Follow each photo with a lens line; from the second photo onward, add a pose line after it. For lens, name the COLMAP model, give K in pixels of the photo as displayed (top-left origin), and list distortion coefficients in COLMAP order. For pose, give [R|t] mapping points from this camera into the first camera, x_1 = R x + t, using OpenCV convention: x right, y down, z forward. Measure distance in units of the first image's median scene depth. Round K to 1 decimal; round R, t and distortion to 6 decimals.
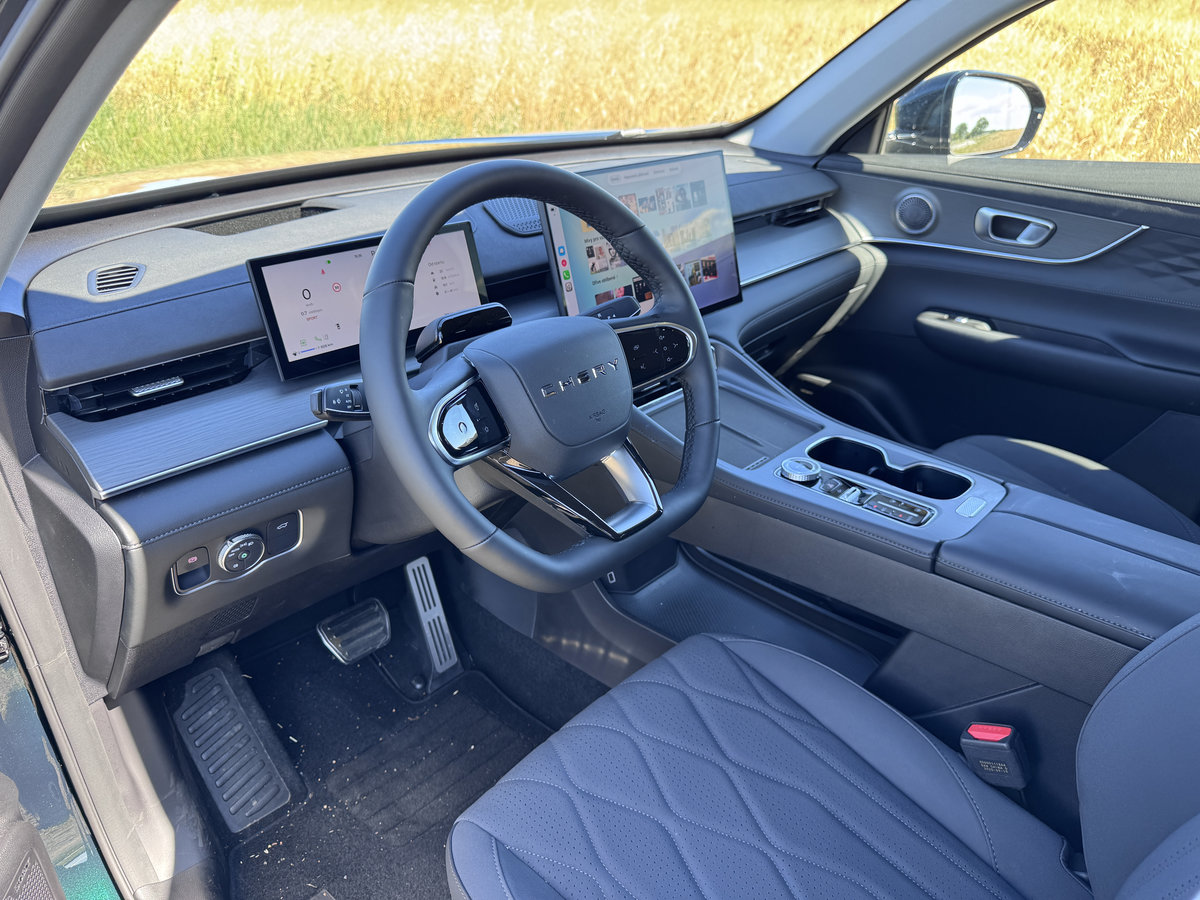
lens RADIAL K [[863.9, 0, 600.0], [0, 863.9, 450.0], [0, 0, 1]] dist [0.139077, -0.218036]
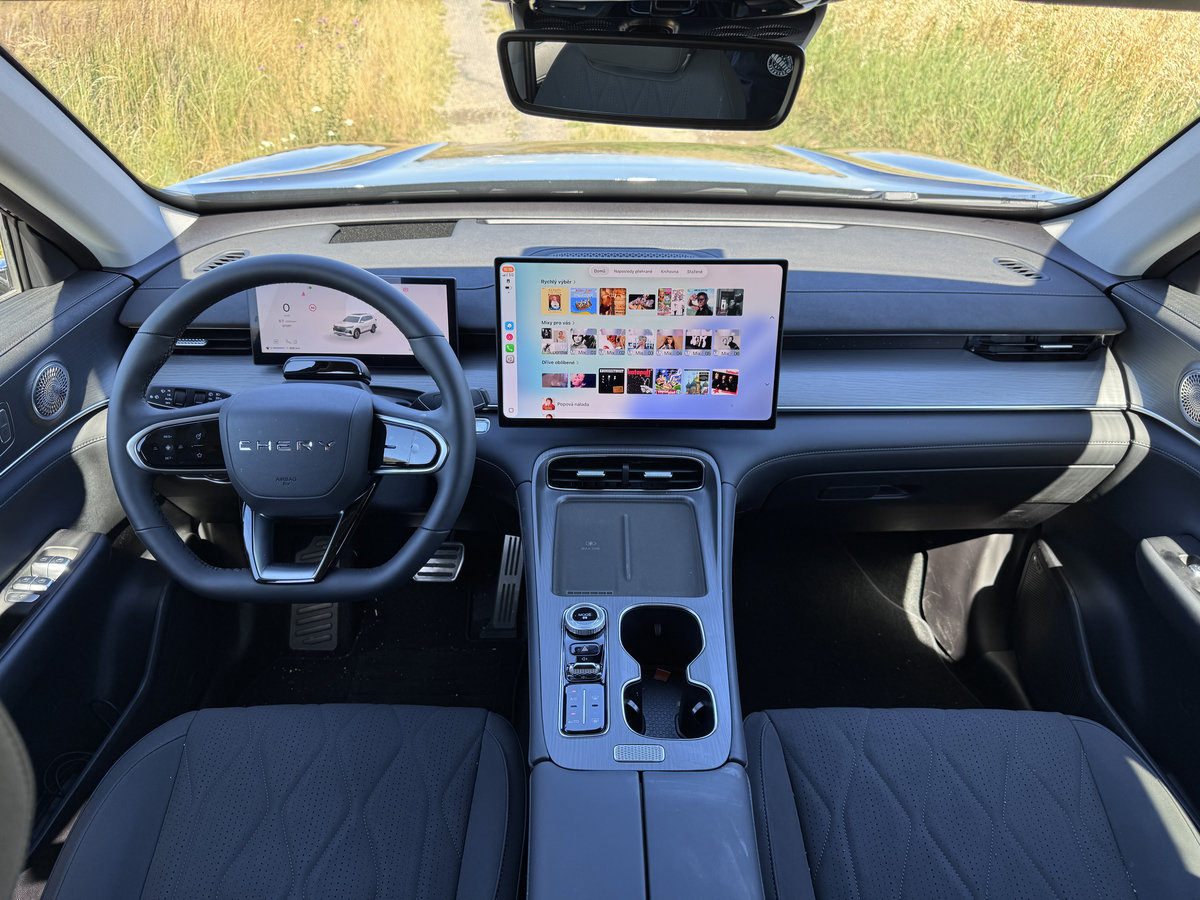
lens RADIAL K [[863.9, 0, 600.0], [0, 863.9, 450.0], [0, 0, 1]] dist [0.139077, -0.218036]
pose [[0.669863, 0.383107, -0.636013, 0.726371], [-0.325132, 0.921458, 0.212611, -0.333110], [0.667512, 0.064369, 0.741811, 0.279966]]
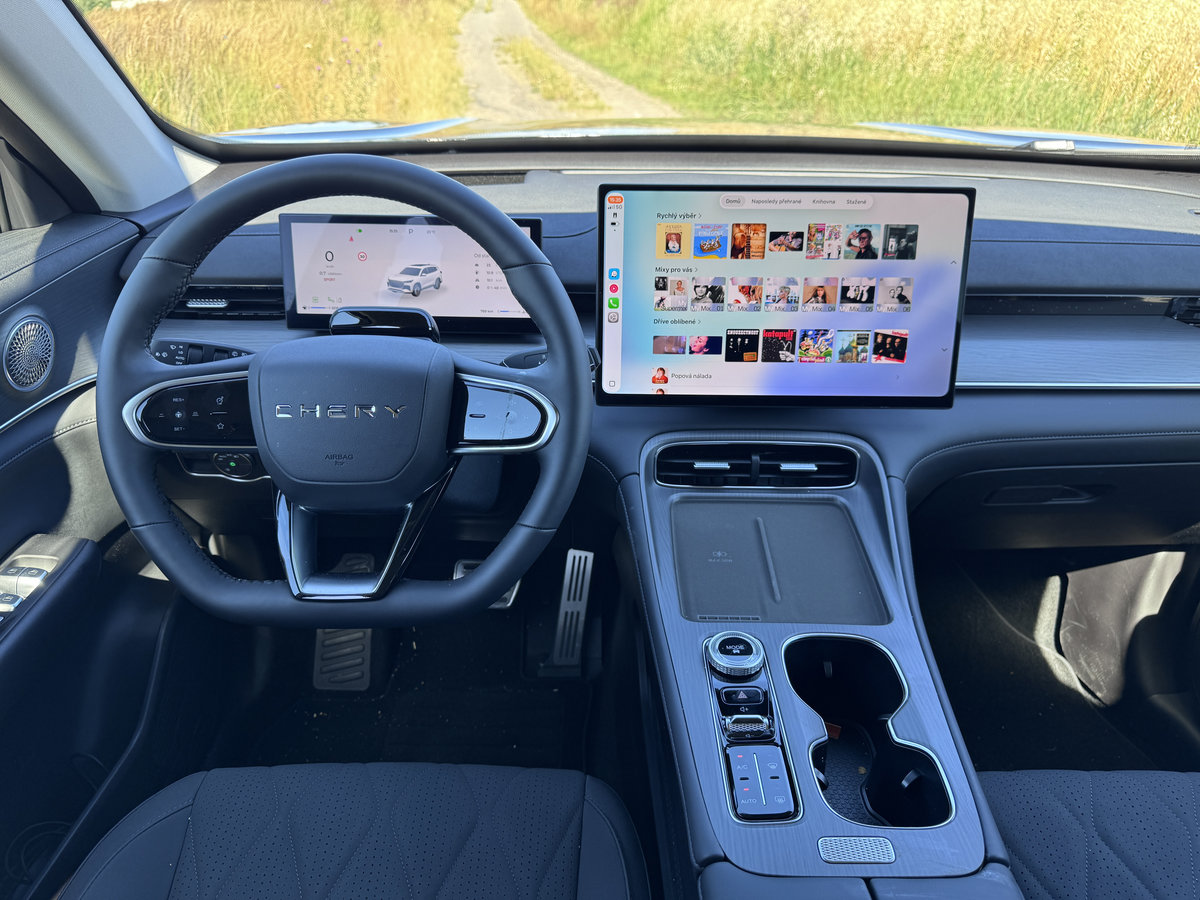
lens RADIAL K [[867.3, 0, 602.0], [0, 867.3, 443.1], [0, 0, 1]] dist [0.109856, -0.165919]
pose [[0.668492, 0.354815, -0.653624, 0.523181], [-0.327236, 0.929541, 0.169915, -0.205112], [0.667858, 0.100303, 0.737499, 0.373213]]
